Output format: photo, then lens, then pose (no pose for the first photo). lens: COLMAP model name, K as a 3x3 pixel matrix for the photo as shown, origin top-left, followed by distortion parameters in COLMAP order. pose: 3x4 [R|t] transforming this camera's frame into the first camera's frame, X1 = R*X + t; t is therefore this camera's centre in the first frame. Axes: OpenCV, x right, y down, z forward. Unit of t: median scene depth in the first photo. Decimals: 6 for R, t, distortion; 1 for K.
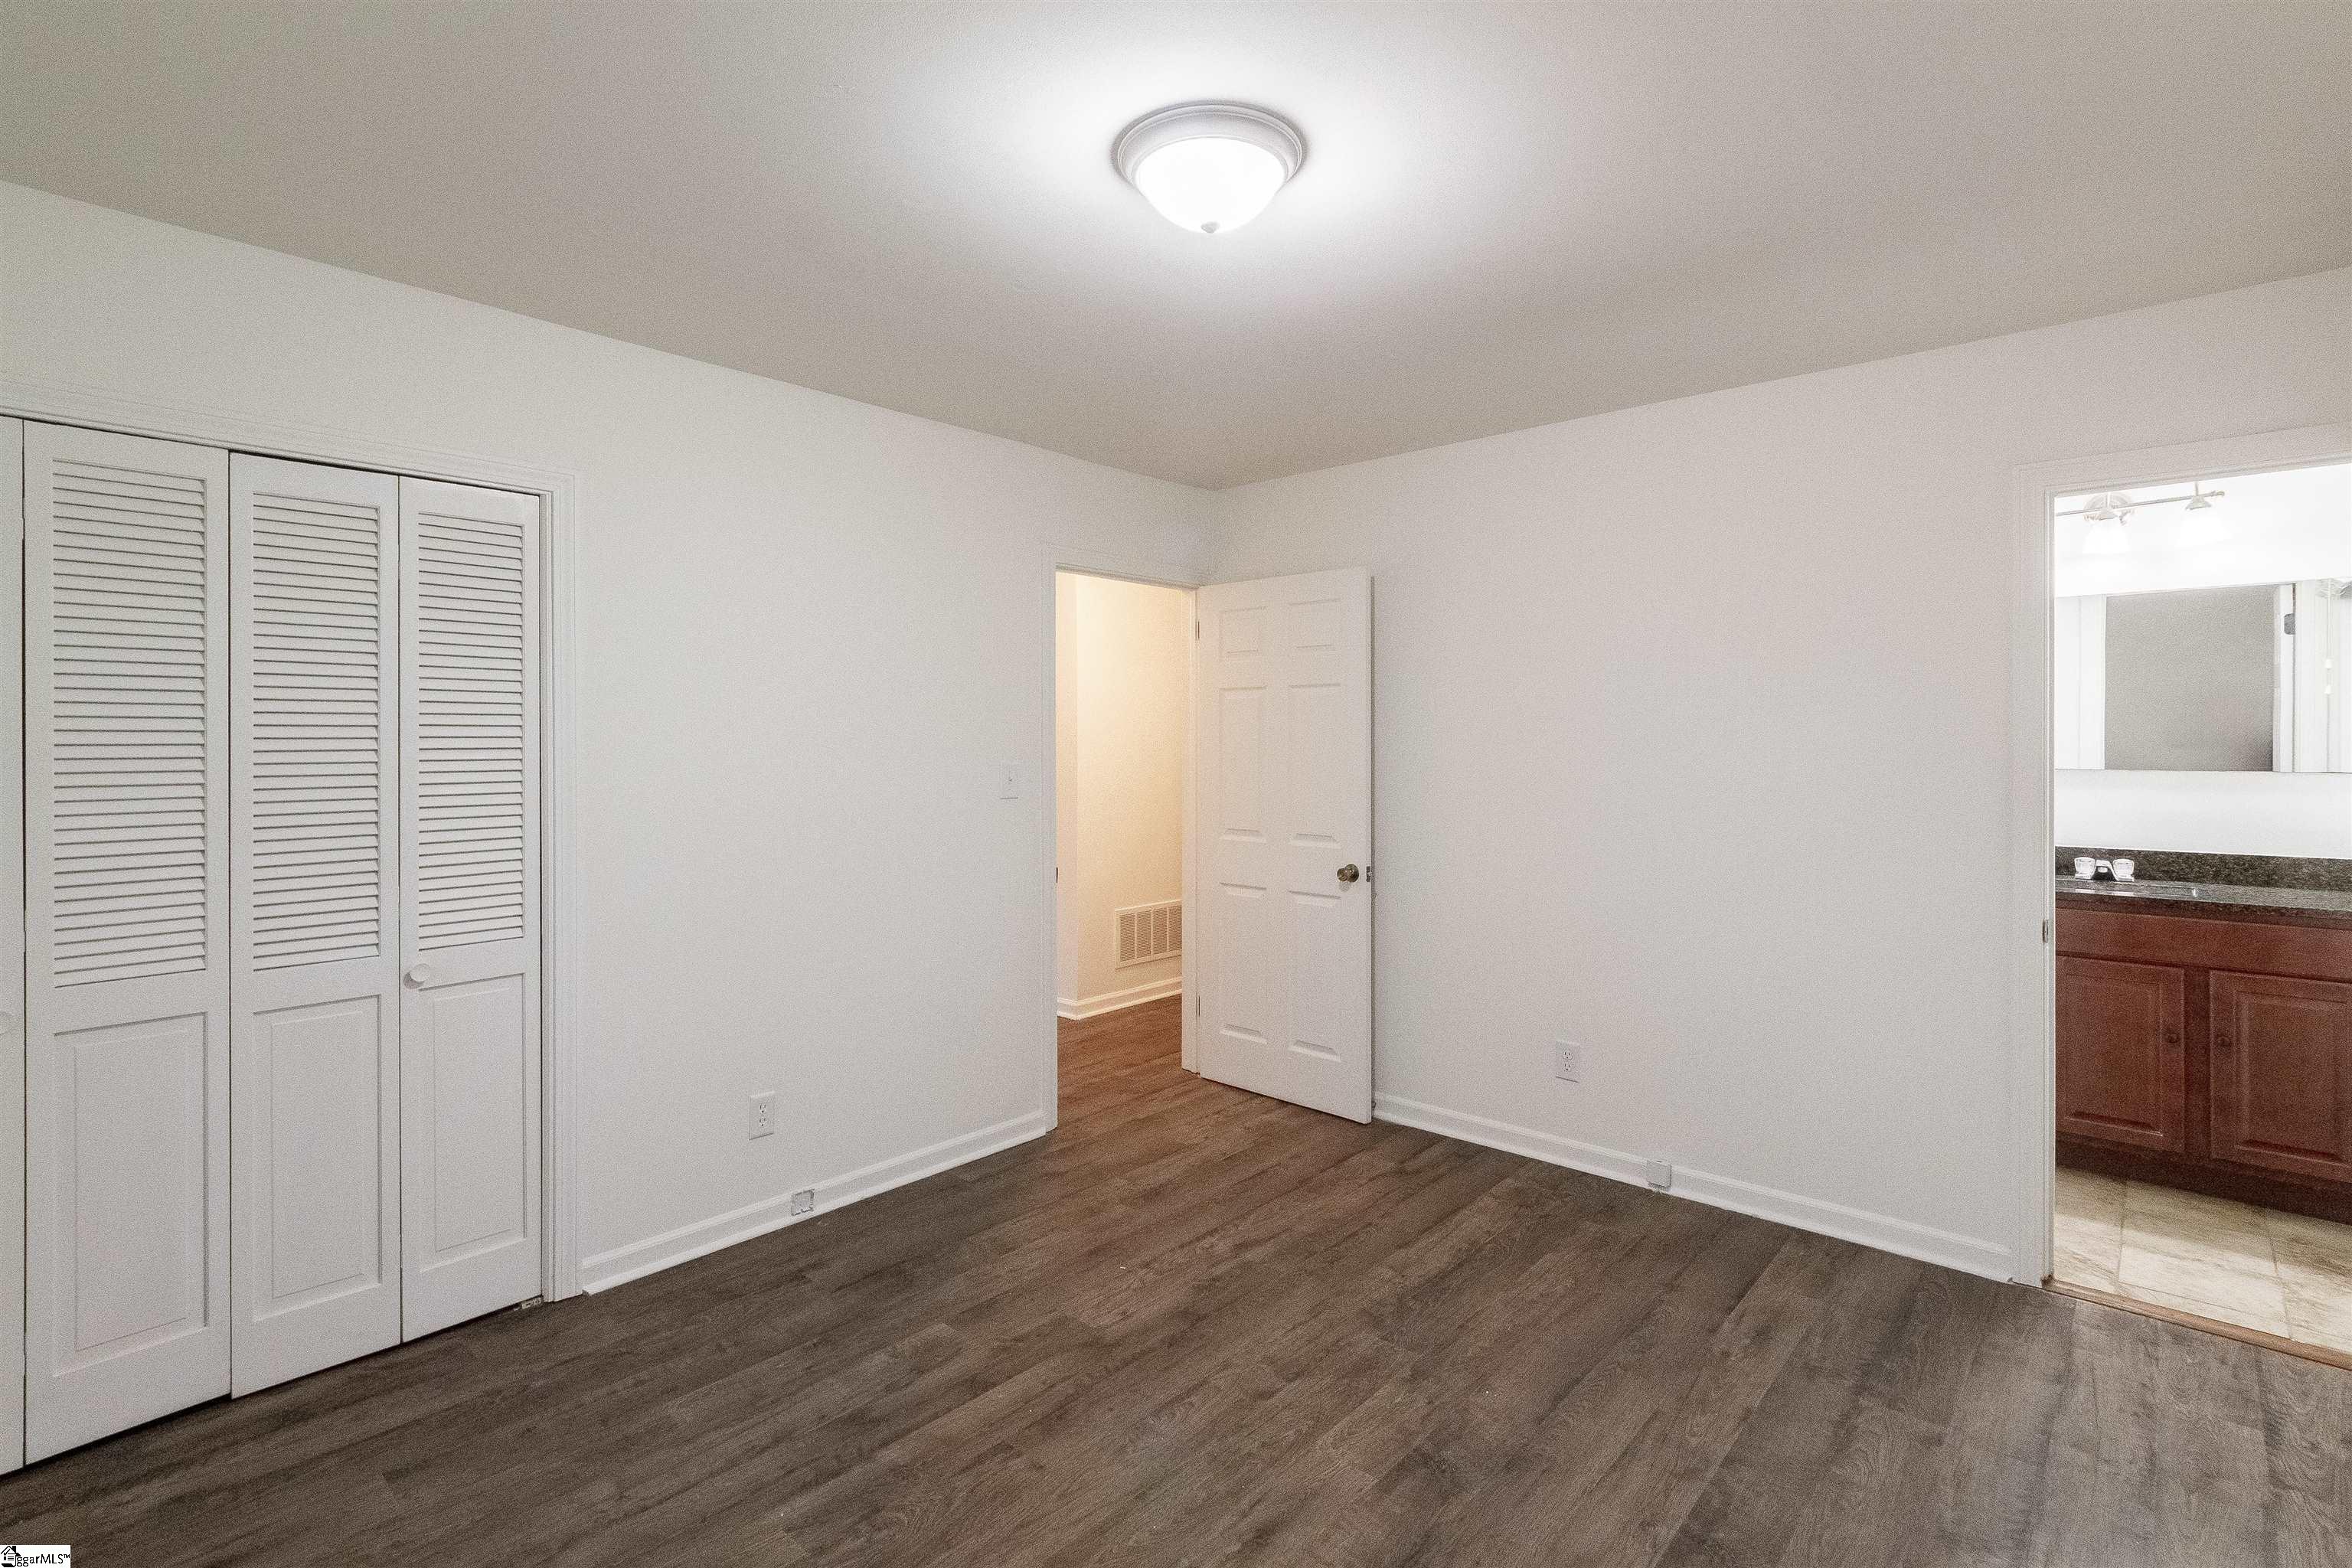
lens RADIAL K [[1112.6, 0, 1168.5], [0, 1112.6, 766.9], [0, 0, 1]] dist [0.000746, 0.000998]
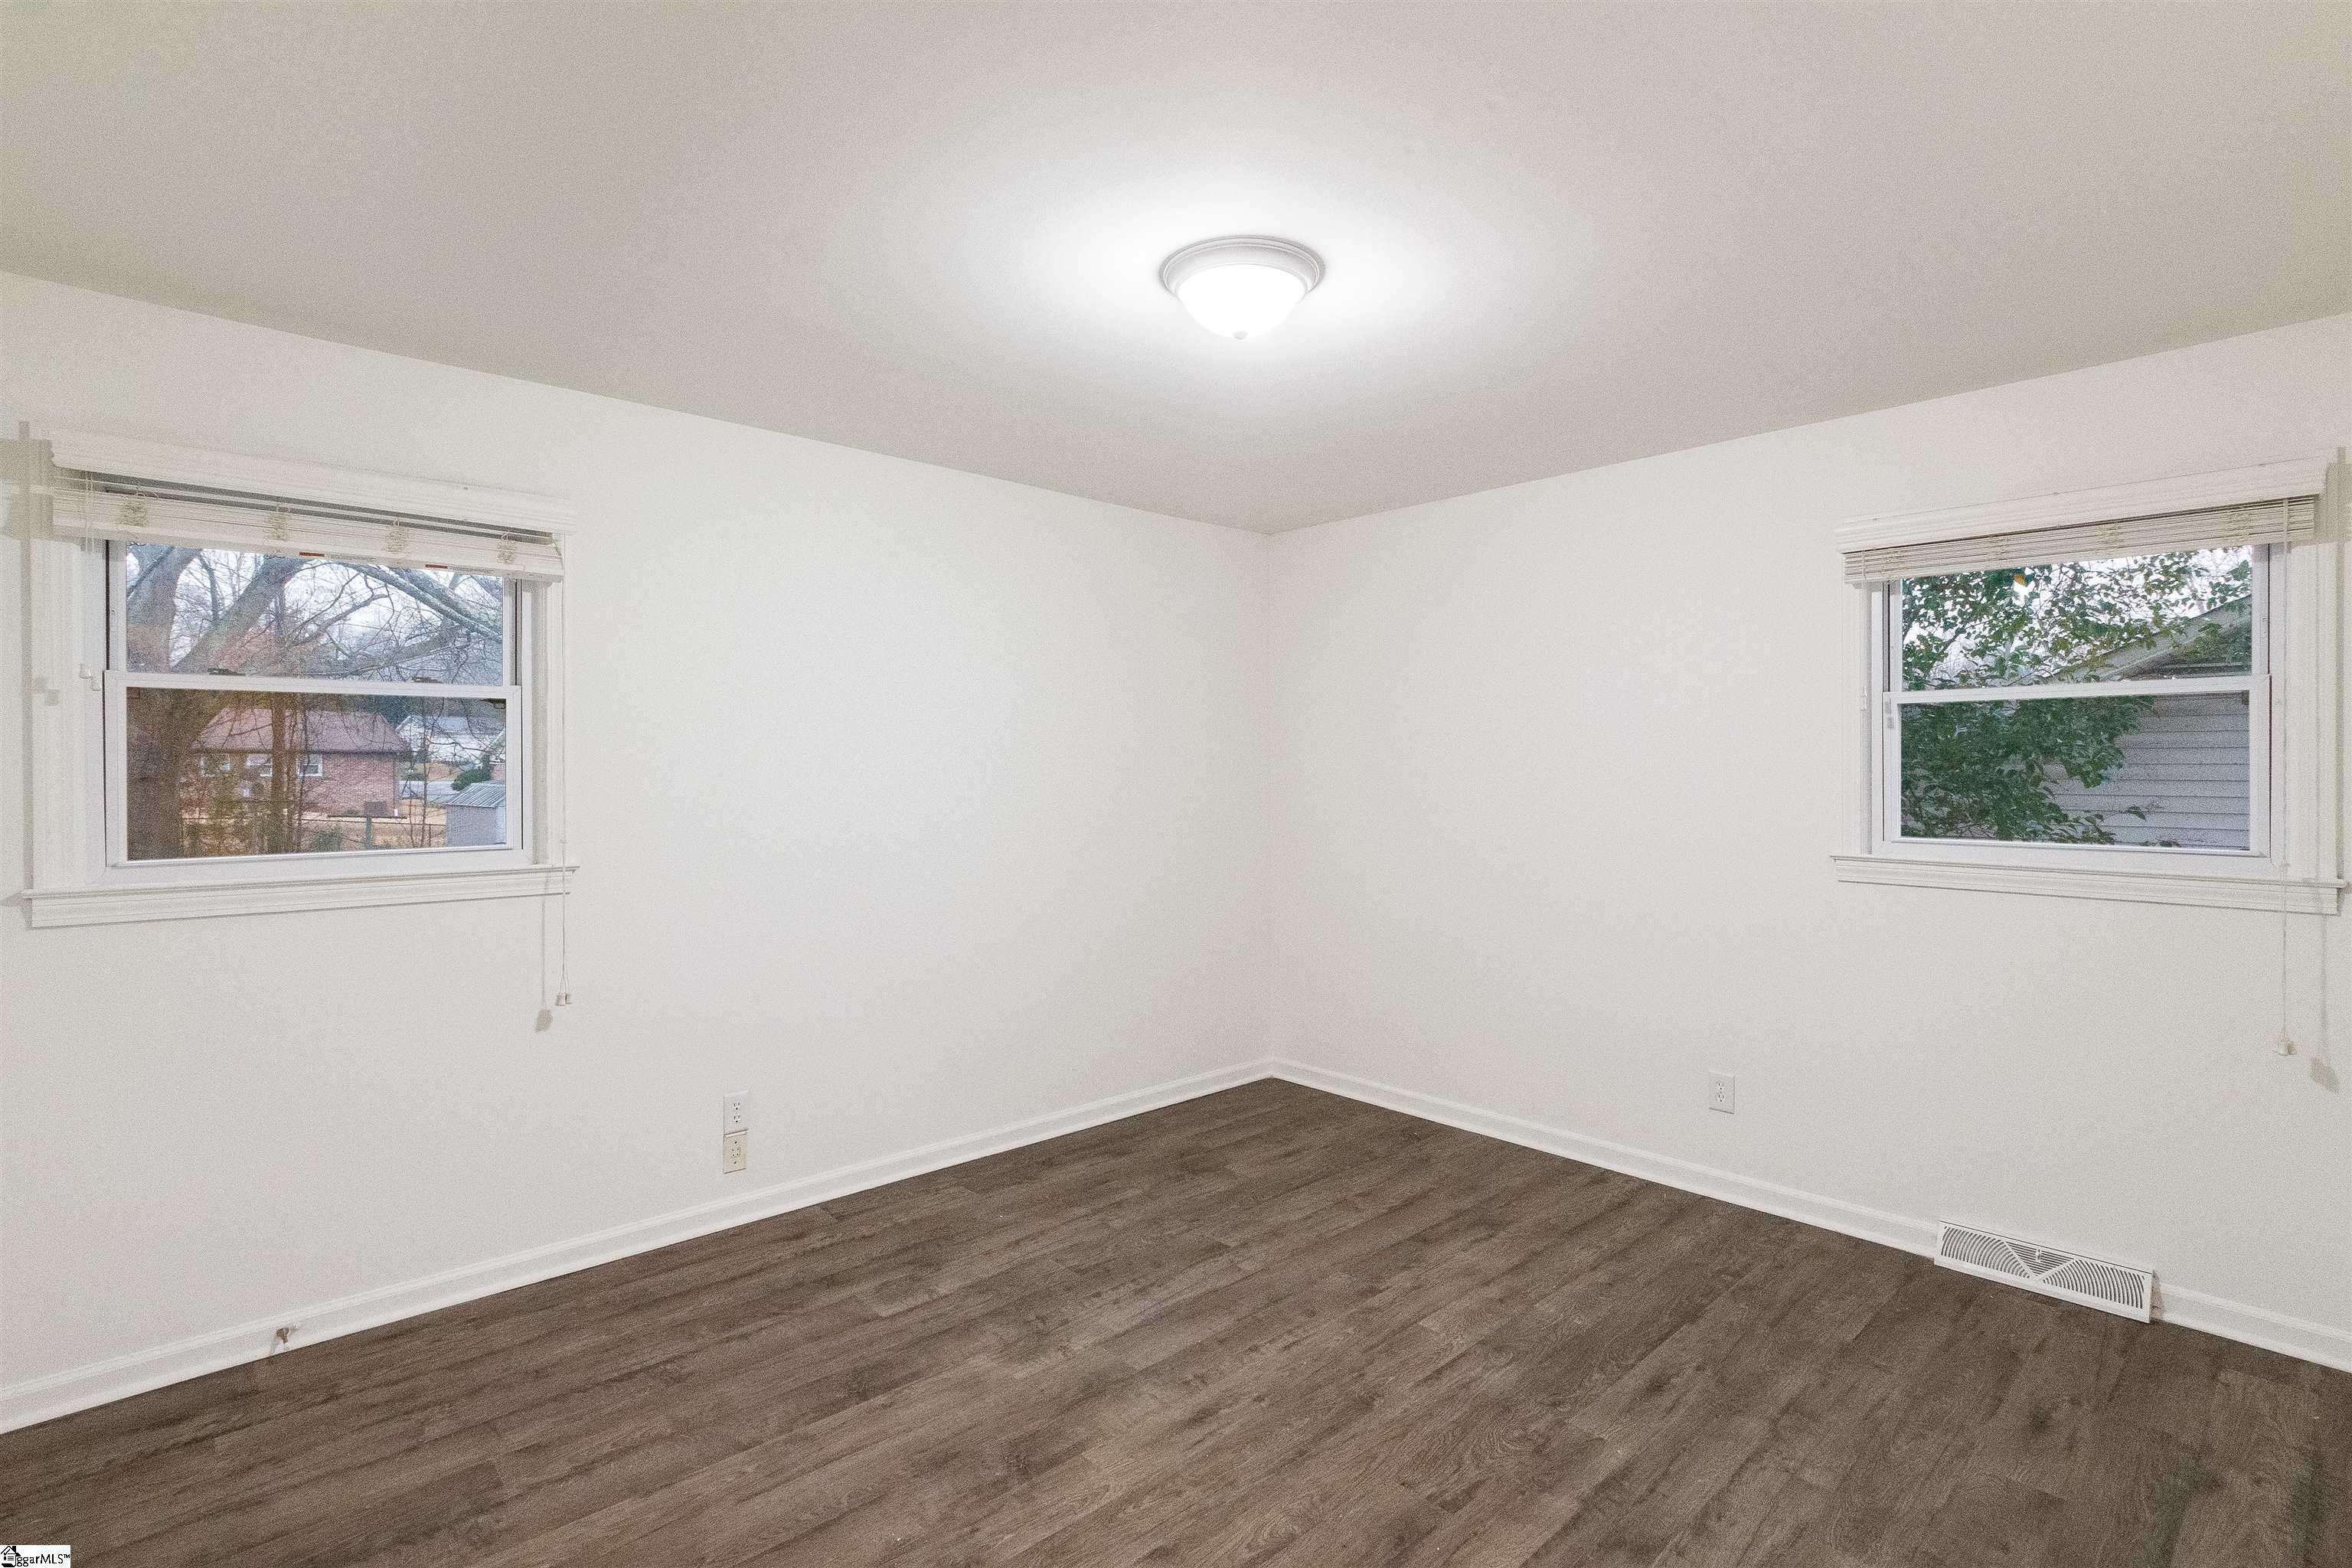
lens RADIAL K [[1112.6, 0, 1168.5], [0, 1112.6, 766.9], [0, 0, 1]] dist [0.000746, 0.000998]
pose [[-0.995715, 0.001425, 0.092459, 0.003431], [0.002120, 0.999970, 0.007416, -0.033687], [-0.092446, 0.007580, -0.995689, 2.039806]]
